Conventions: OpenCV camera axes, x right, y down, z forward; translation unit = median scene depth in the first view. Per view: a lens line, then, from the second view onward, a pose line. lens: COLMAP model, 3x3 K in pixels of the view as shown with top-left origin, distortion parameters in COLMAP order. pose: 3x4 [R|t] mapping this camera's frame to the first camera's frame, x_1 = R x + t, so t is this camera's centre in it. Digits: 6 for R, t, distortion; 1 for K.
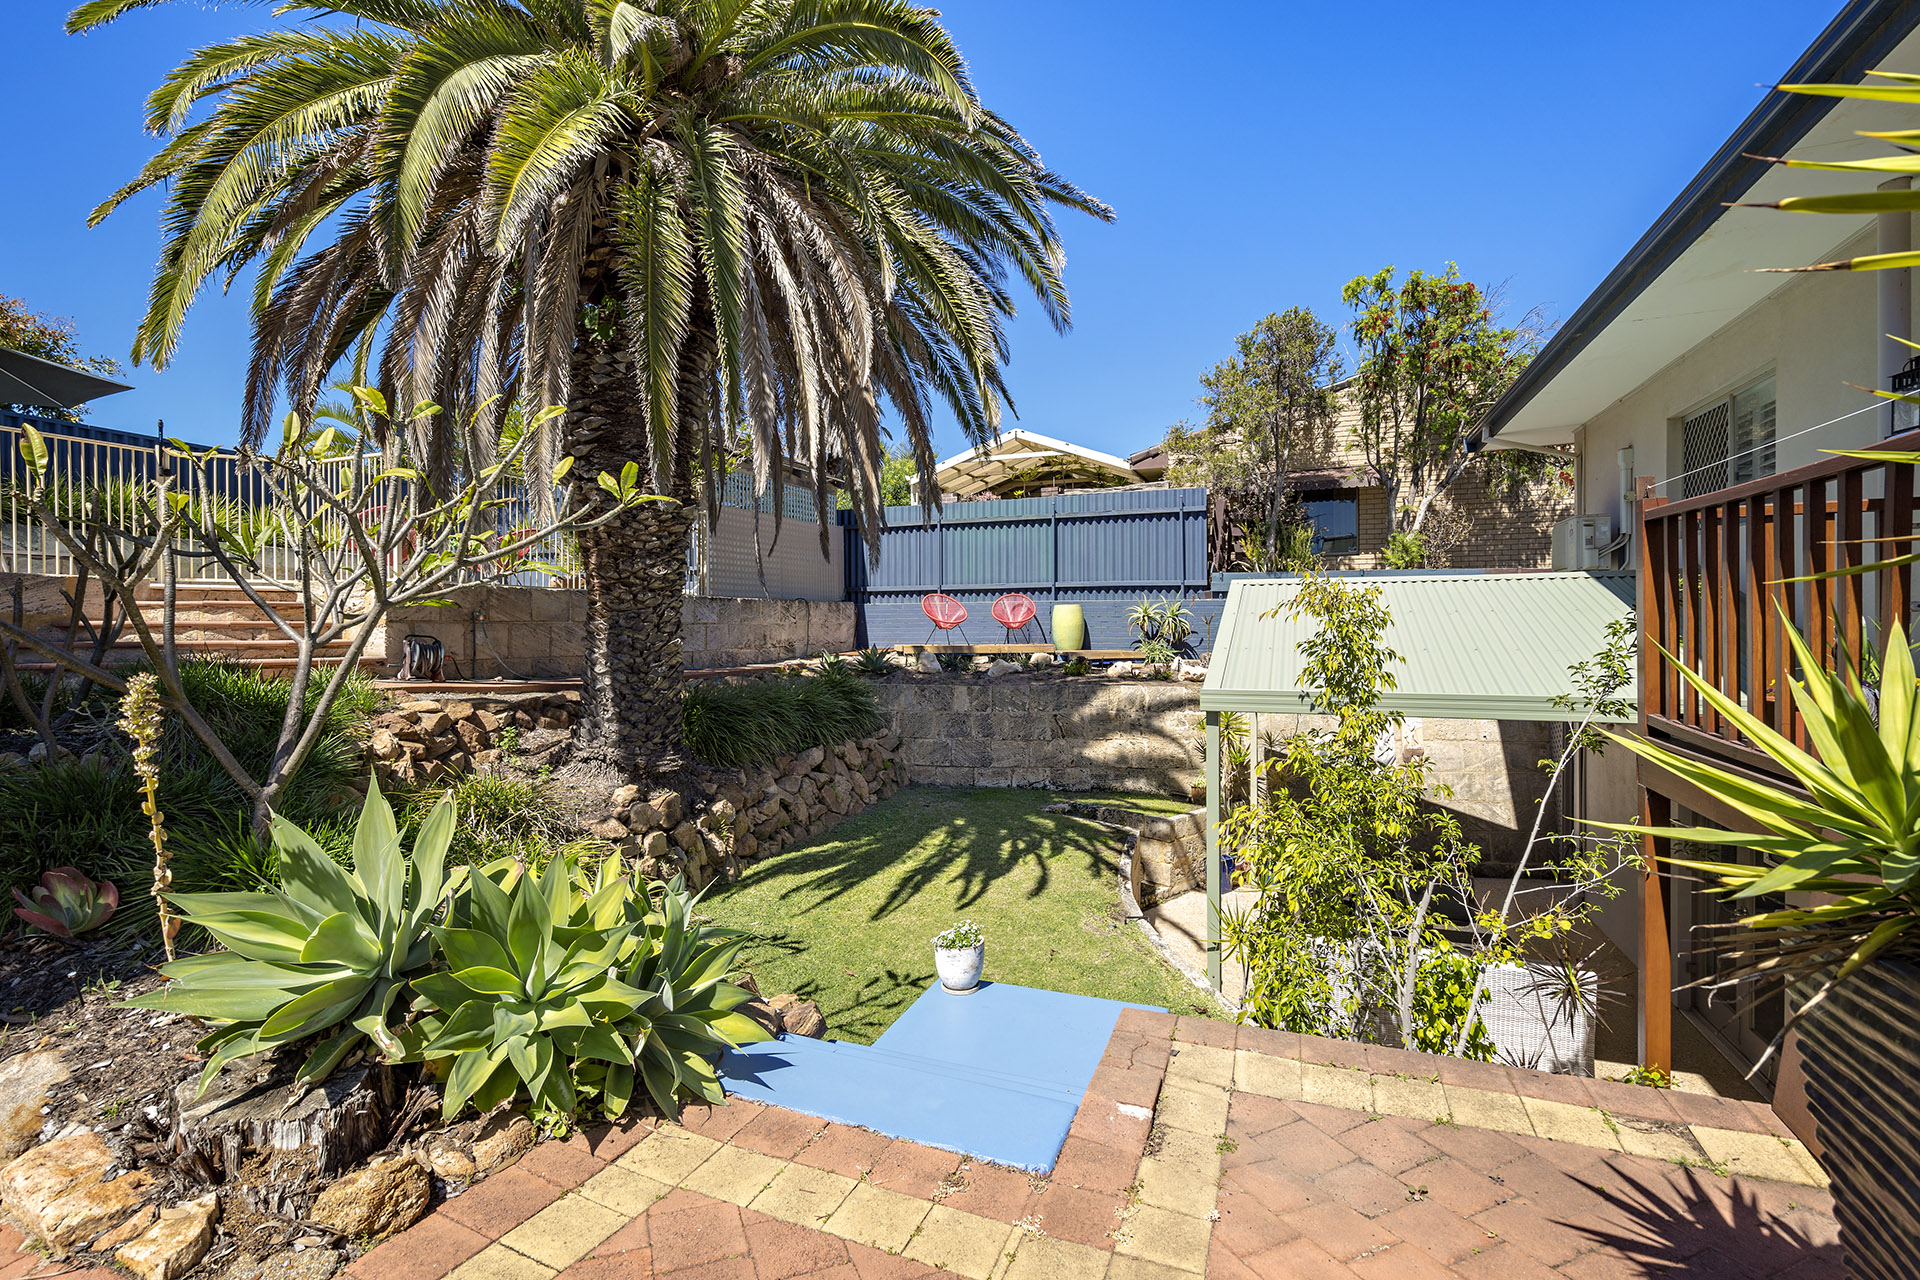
lens RADIAL K [[871.1, 0, 953.8], [0, 871.1, 629.4], [0, 0, 1]] dist [0.002167, 0.002494]
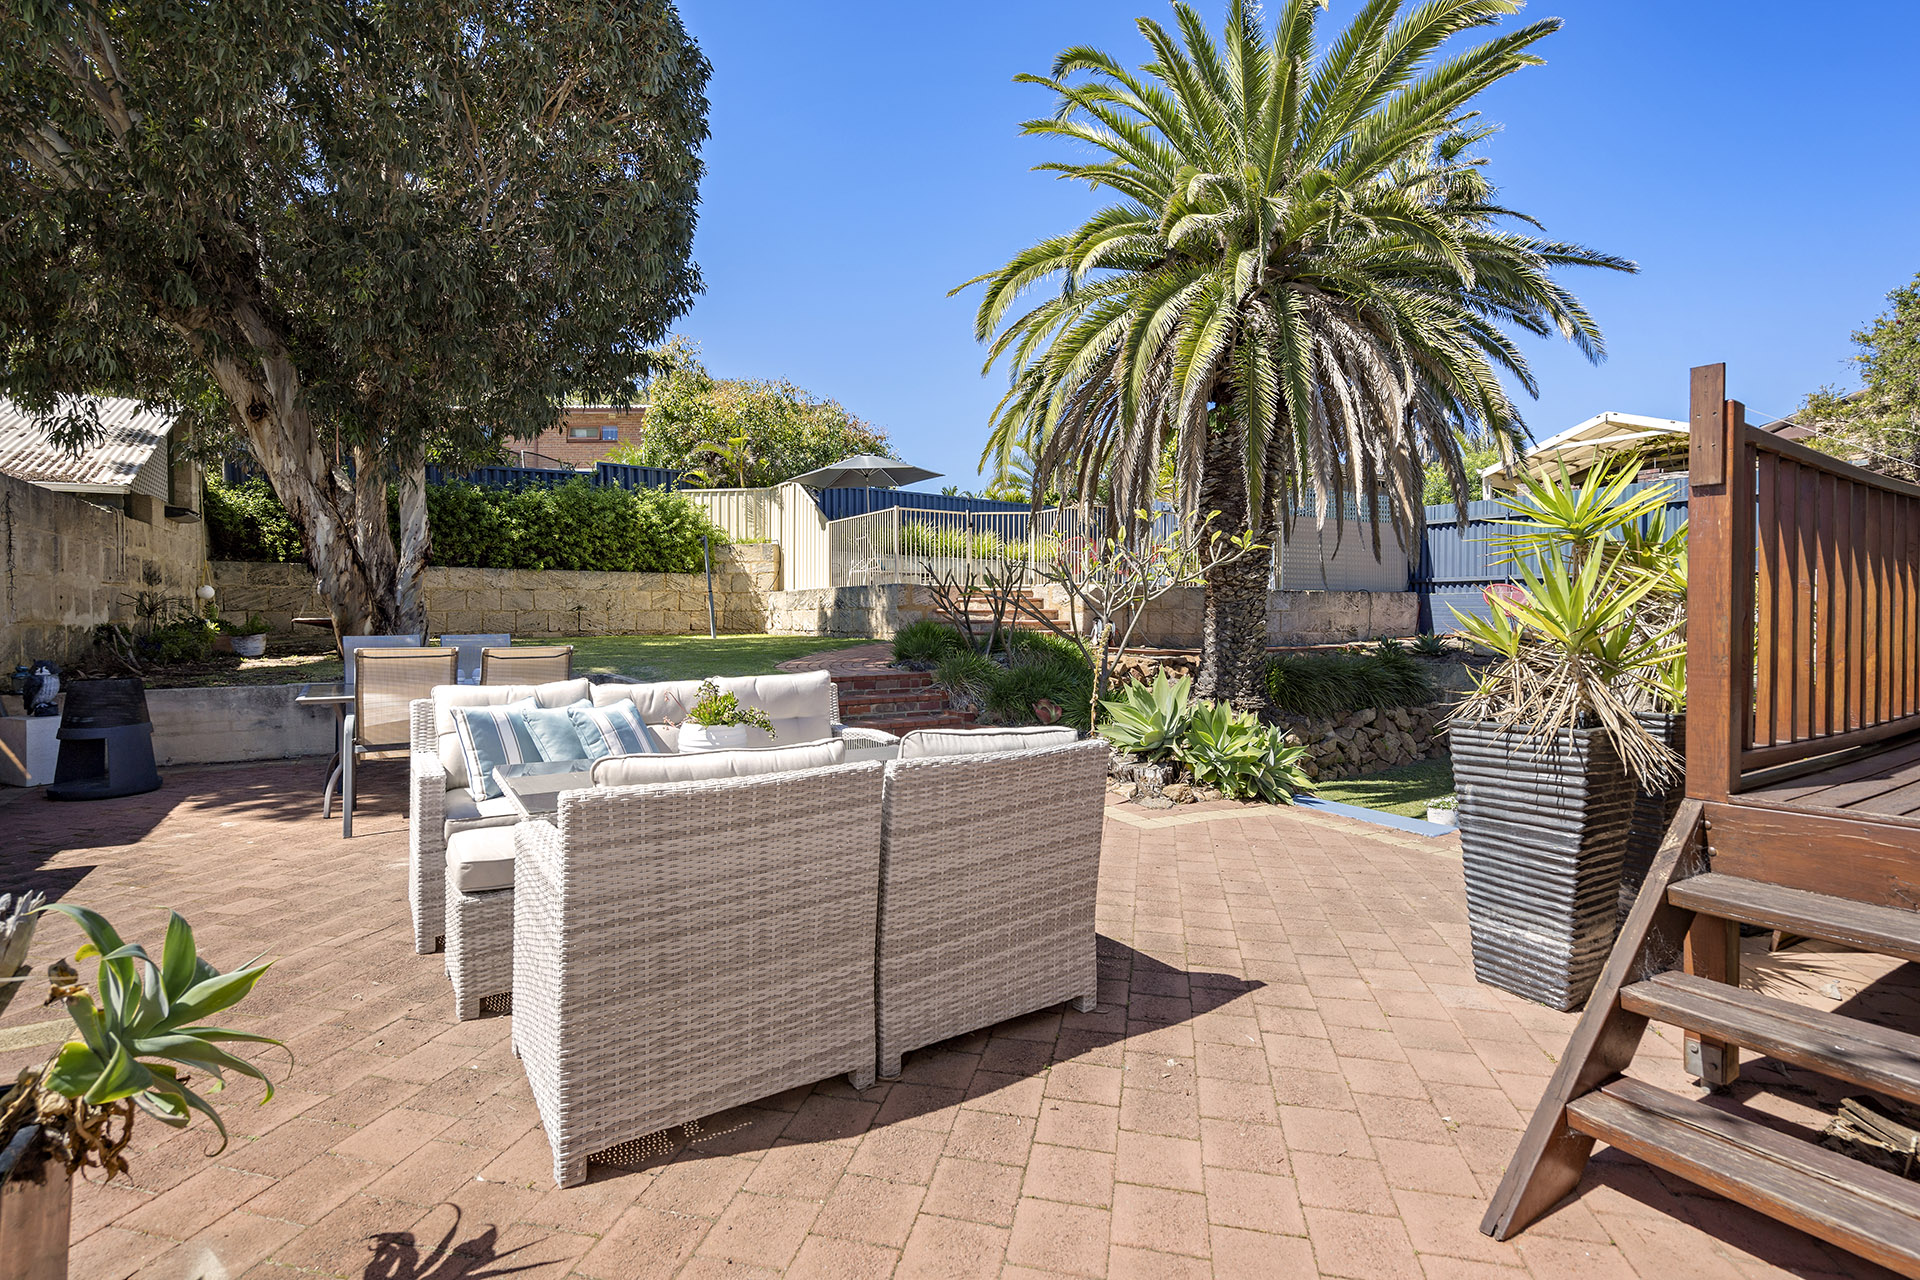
lens RADIAL K [[871.1, 0, 957.5], [0, 871.1, 623.9], [0, 0, 1]] dist [0.002167, 0.002494]
pose [[0.810386, 0.010746, -0.585798, 0.142952], [-0.006383, 0.999934, 0.009513, 0.005213], [0.585861, -0.003970, 0.810402, -0.551628]]
